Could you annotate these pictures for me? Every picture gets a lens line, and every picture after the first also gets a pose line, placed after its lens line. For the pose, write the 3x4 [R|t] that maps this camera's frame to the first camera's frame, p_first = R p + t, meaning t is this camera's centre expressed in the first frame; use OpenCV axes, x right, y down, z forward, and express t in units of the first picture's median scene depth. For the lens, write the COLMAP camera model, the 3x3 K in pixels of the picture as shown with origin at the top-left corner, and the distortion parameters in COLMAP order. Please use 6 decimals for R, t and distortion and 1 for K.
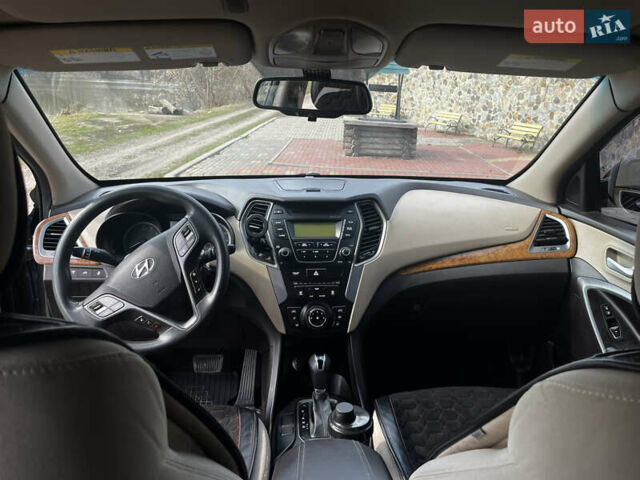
lens RADIAL K [[496.7, 0, 320.0], [0, 496.7, 240.0], [0, 0, 1]] dist [0.048160, 0.000223]
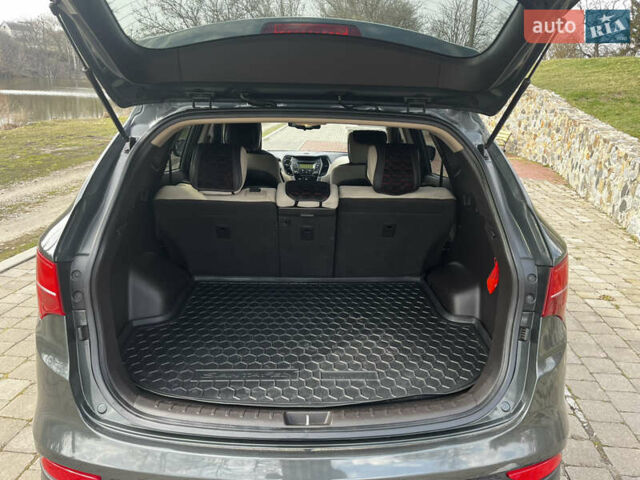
lens RADIAL K [[496.7, 0, 320.0], [0, 496.7, 240.0], [0, 0, 1]] dist [0.048160, 0.000223]
pose [[0.999183, 0.008329, -0.039542, 0.195901], [-0.008789, 0.999896, -0.011470, 0.464192], [0.039442, 0.011808, 0.999152, -2.024939]]
